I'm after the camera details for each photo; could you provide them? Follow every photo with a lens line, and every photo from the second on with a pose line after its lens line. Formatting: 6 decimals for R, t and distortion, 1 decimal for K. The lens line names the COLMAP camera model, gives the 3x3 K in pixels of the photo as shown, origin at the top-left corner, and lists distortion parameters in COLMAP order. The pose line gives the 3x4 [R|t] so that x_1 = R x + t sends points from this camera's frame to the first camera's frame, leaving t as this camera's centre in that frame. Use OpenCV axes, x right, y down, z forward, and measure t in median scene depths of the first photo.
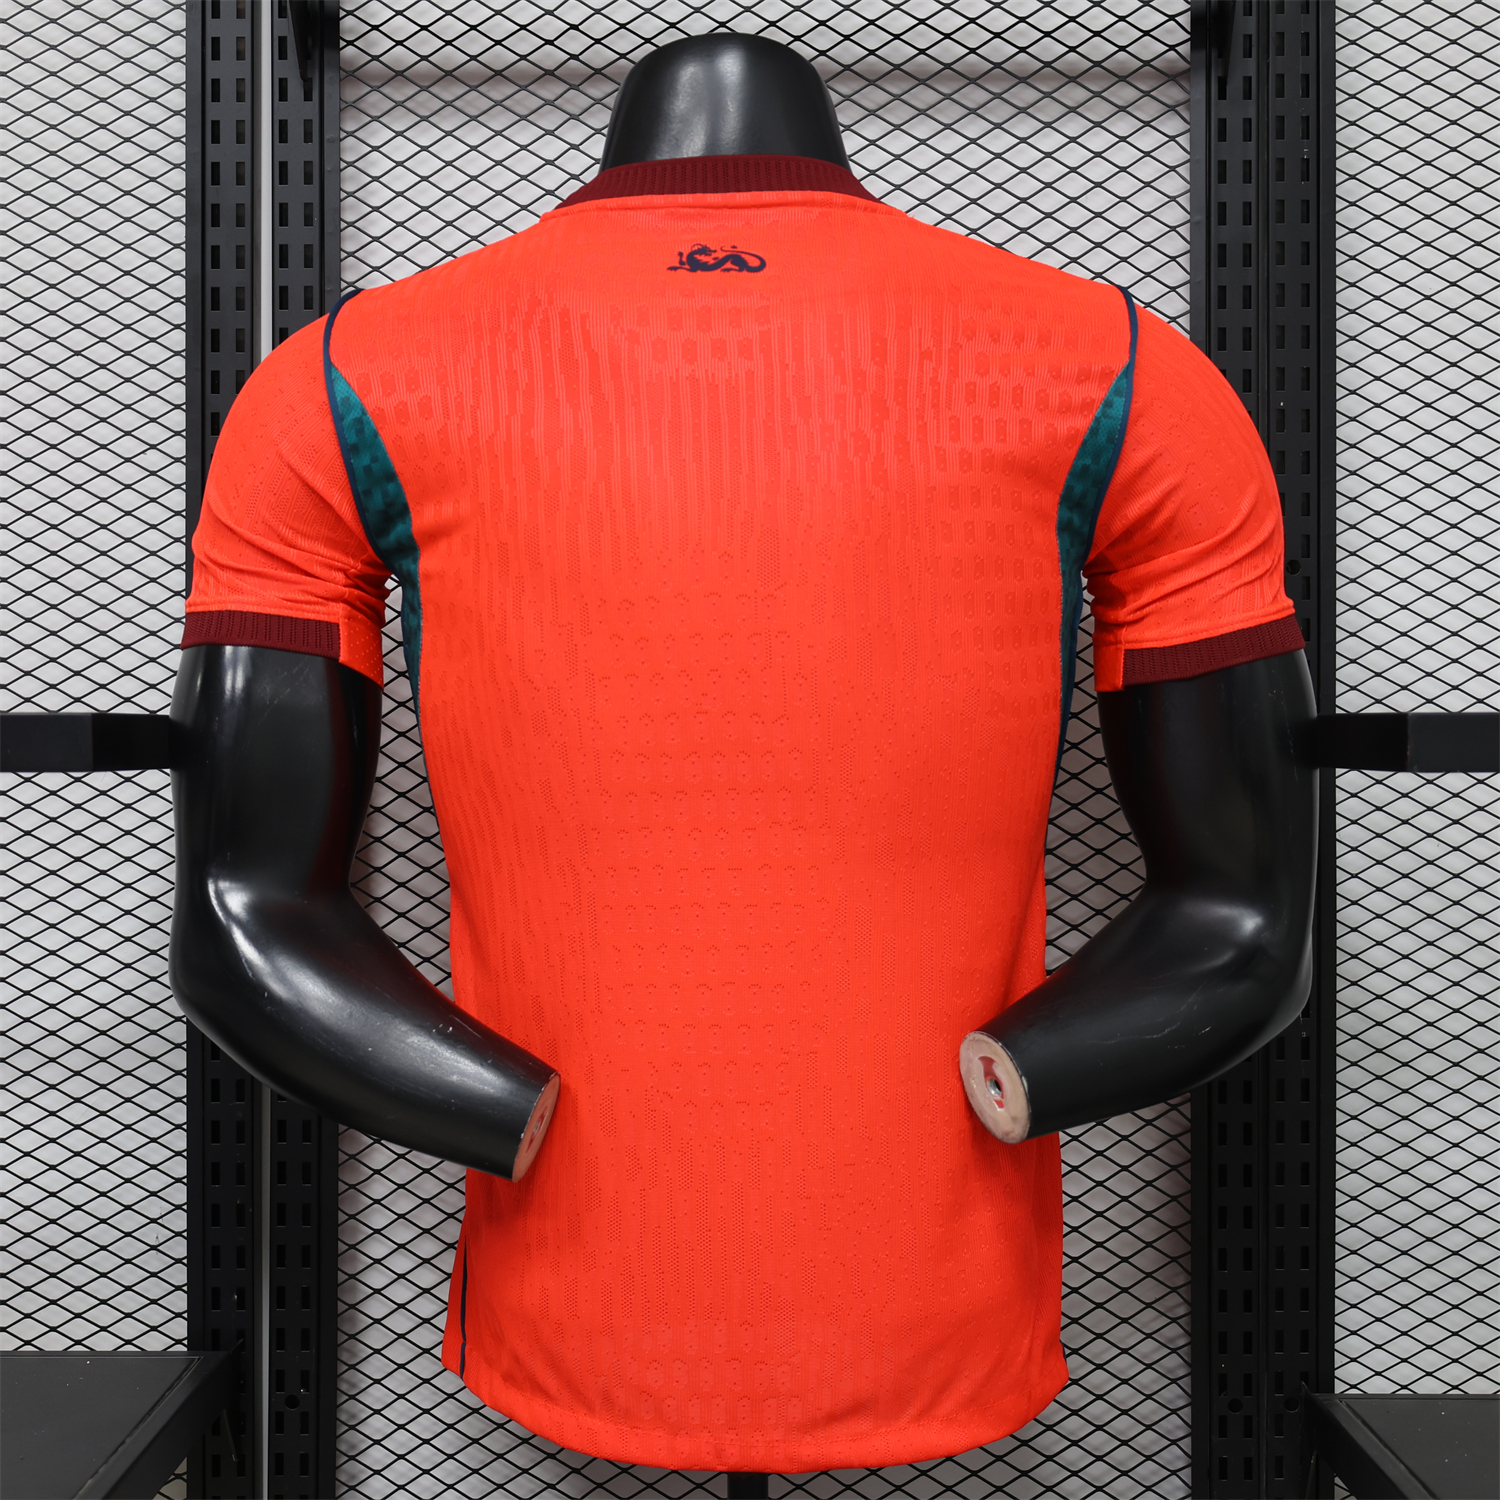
lens RADIAL K [[2750.5, 0, 744.7], [0, 2750.5, 744.8], [0, 0, 1]] dist [0.014395, 0.013206]
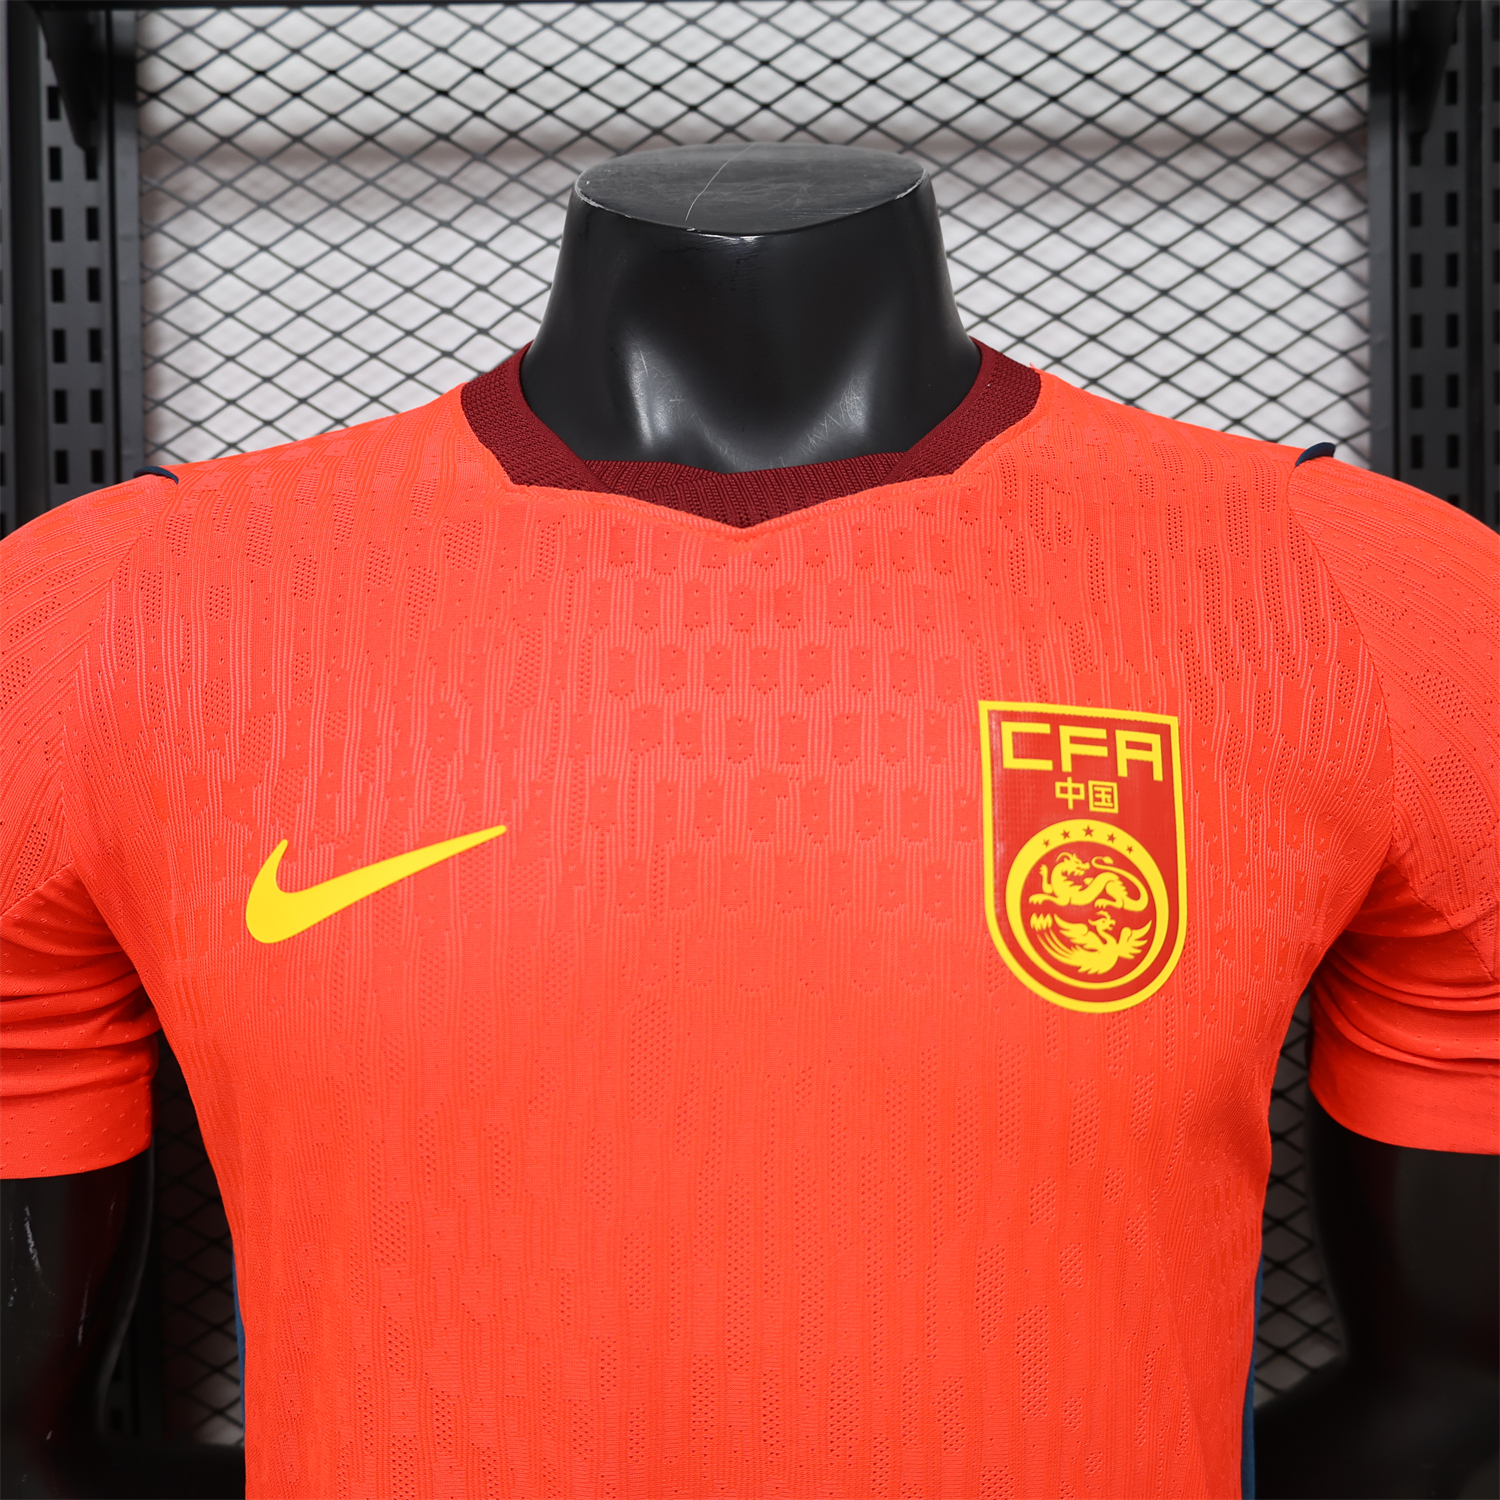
lens RADIAL K [[1546.3, 0, 750.0], [0, 1546.3, 750.0], [0, 0, 1]] dist [0.003312, -0.008465]
pose [[0.999831, -0.013151, 0.012847, -0.000931], [0.012925, 0.999763, 0.017530, -0.096567], [-0.013074, -0.017361, 0.999764, 0.612425]]
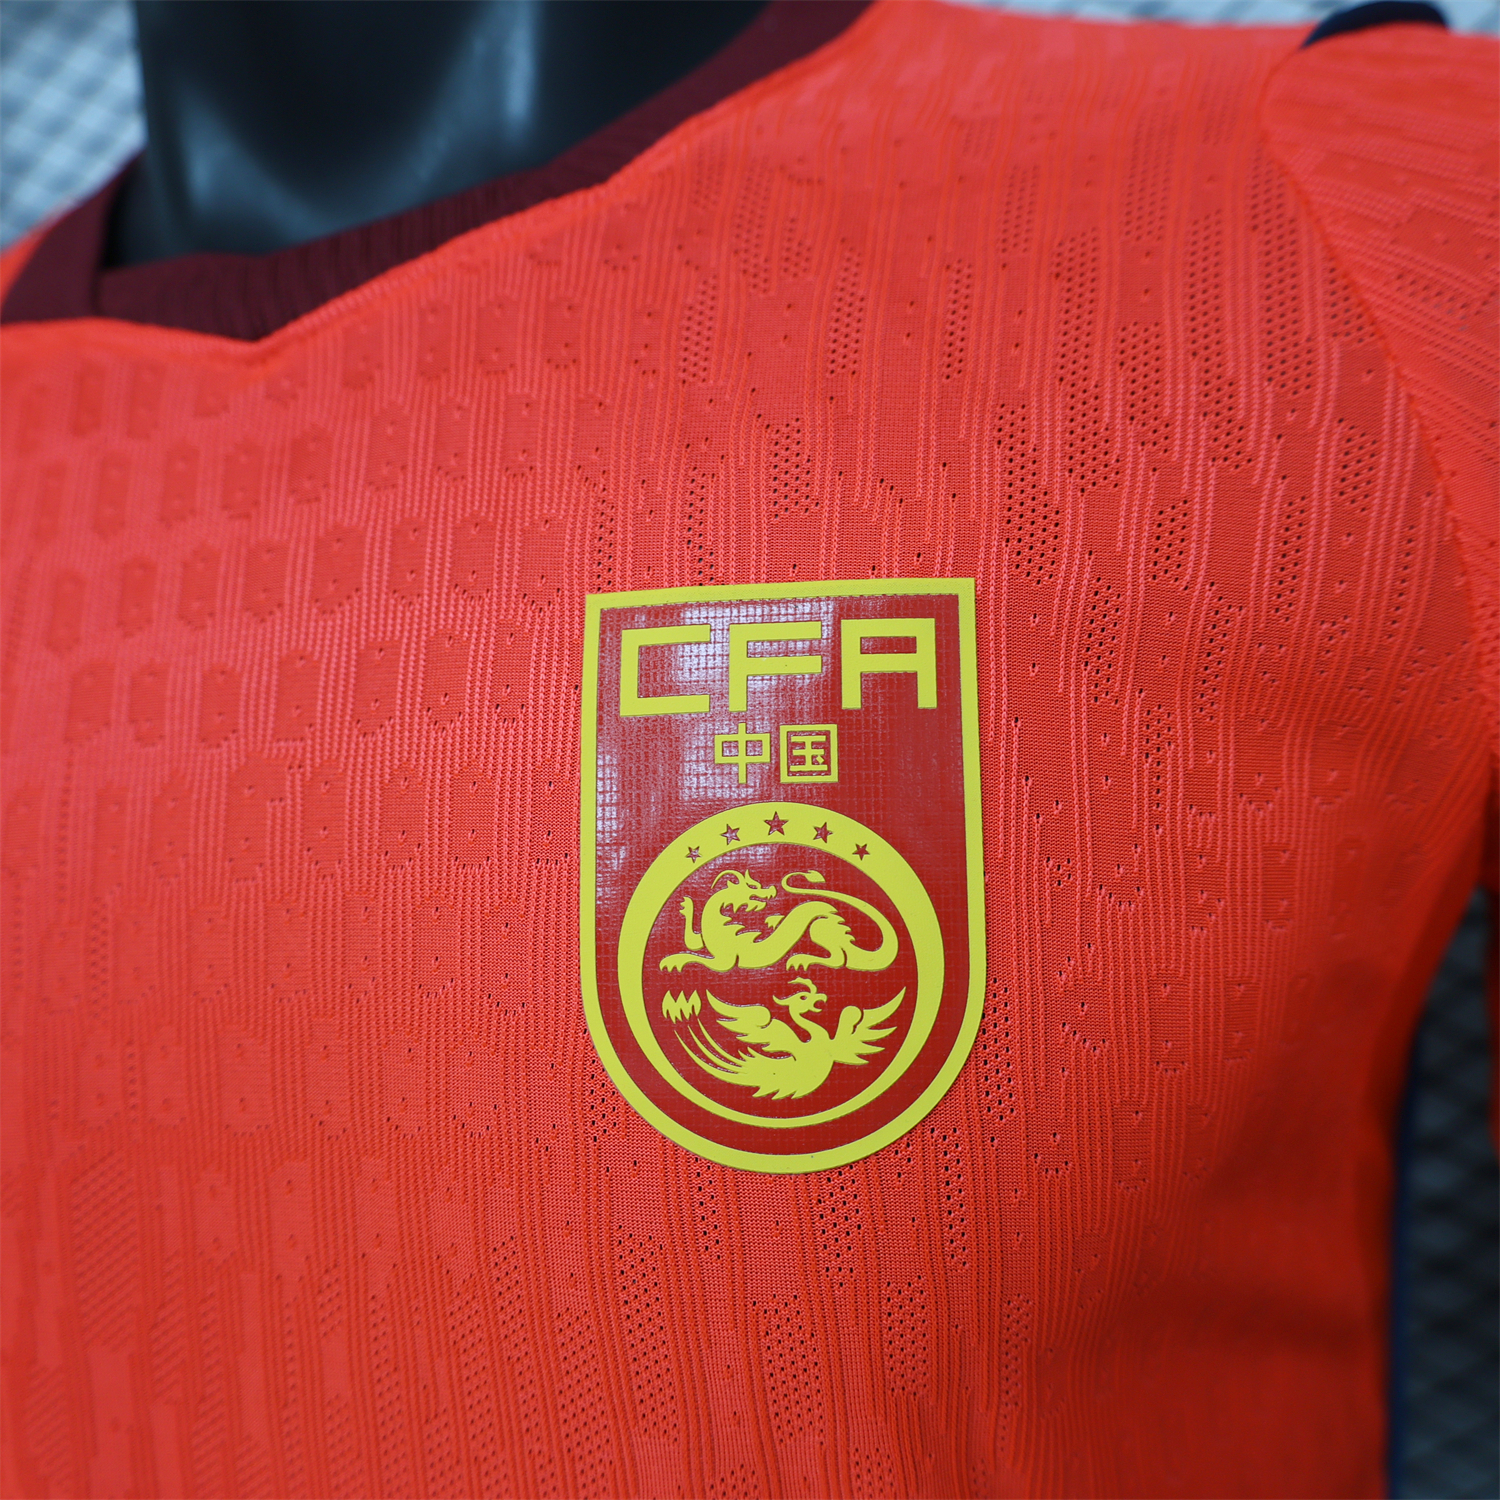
lens RADIAL K [[1546.3, 0, 750.0], [0, 1546.3, 750.0], [0, 0, 1]] dist [0.003312, -0.008465]
pose [[0.957172, -0.099870, -0.271750, 0.087070], [0.133449, 0.985155, 0.107990, -0.098914], [0.256931, -0.139629, 0.956290, 0.730661]]
